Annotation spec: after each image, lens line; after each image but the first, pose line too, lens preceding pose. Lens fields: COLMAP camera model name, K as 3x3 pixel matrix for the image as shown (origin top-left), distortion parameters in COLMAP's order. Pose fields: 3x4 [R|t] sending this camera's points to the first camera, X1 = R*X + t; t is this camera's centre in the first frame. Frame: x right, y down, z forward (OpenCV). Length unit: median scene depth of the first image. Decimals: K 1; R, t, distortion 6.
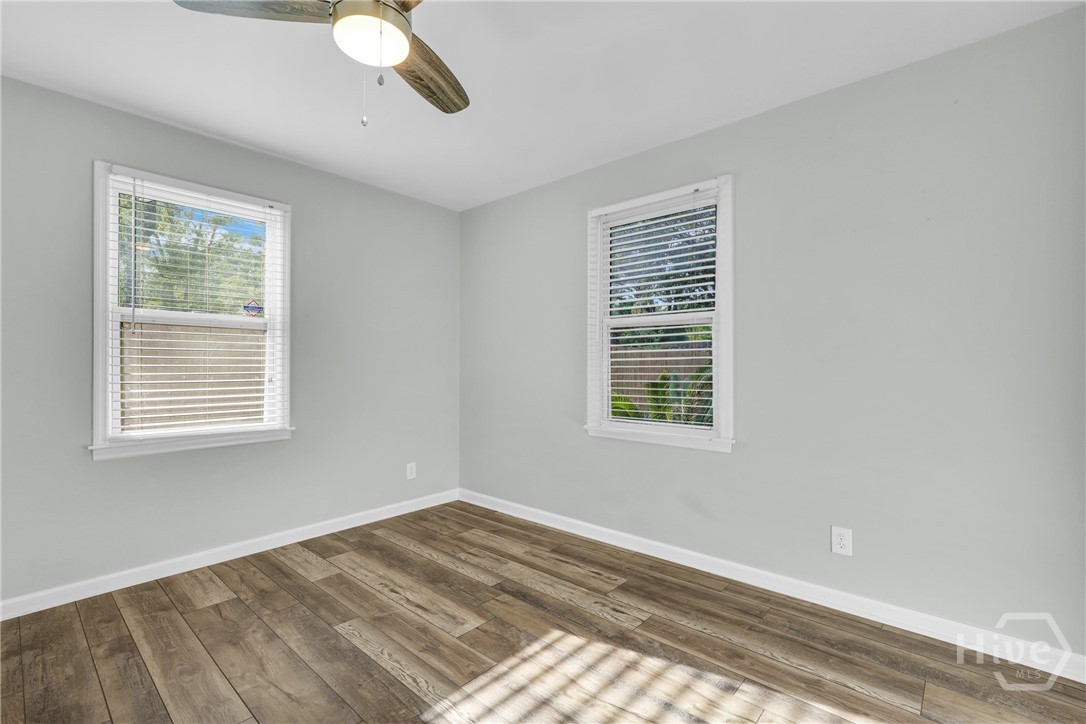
lens RADIAL K [[485.0, 0, 537.3], [0, 485.0, 367.7], [0, 0, 1]] dist [-0.009458, 0.005359]
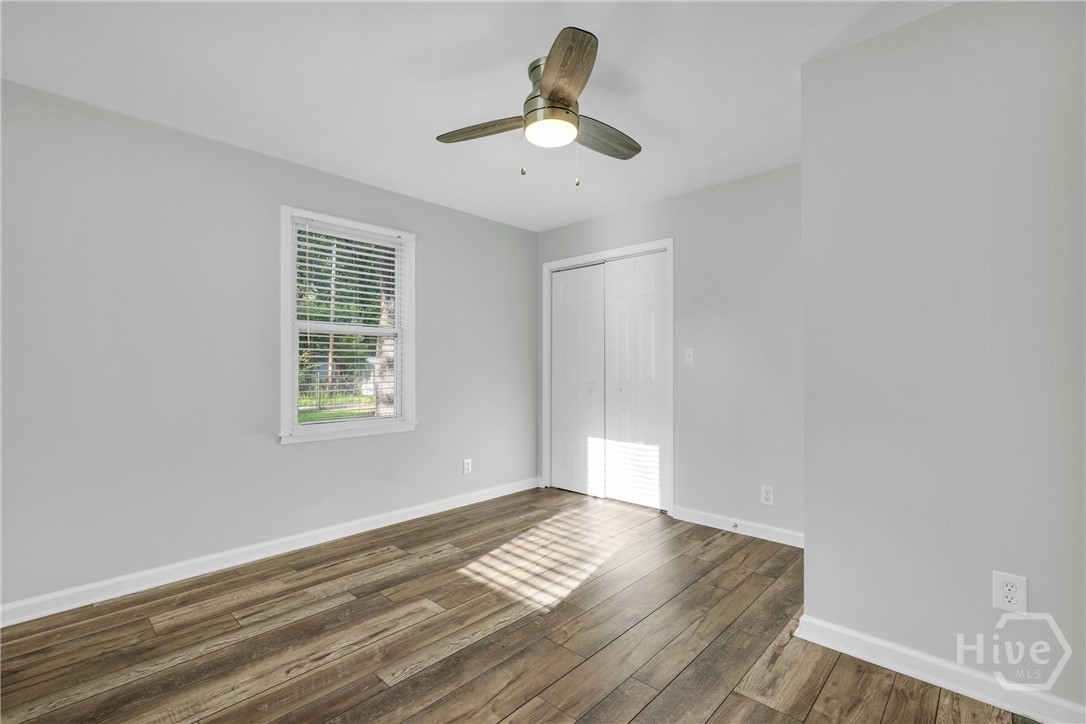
lens RADIAL K [[485.0, 0, 547.7], [0, 485.0, 366.4], [0, 0, 1]] dist [-0.009458, 0.005359]
pose [[0.023985, -0.001101, 0.999712, -1.171248], [0.008404, 0.999964, 0.000900, -0.009914], [-0.999677, 0.008380, 0.023993, 0.663789]]
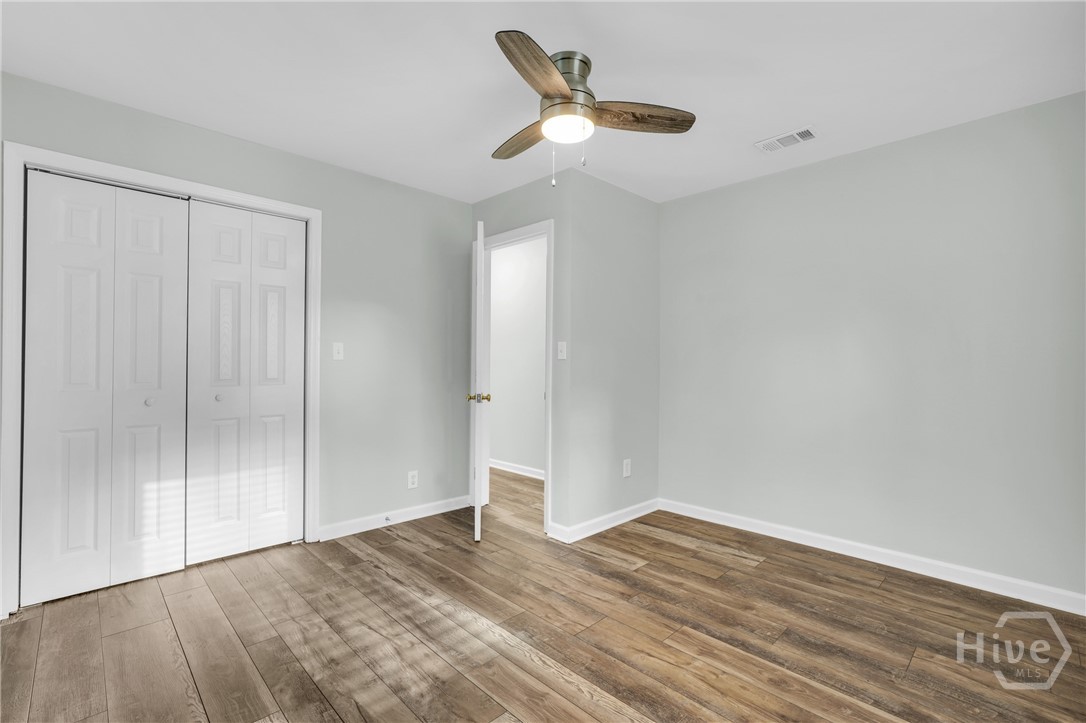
lens RADIAL K [[485.0, 0, 538.2], [0, 485.0, 360.4], [0, 0, 1]] dist [-0.009458, 0.005359]
pose [[-0.997214, -0.005112, 0.074422, -0.247576], [-0.005395, 0.999979, -0.003599, -0.010367], [-0.074402, -0.003990, -0.997220, 1.616370]]
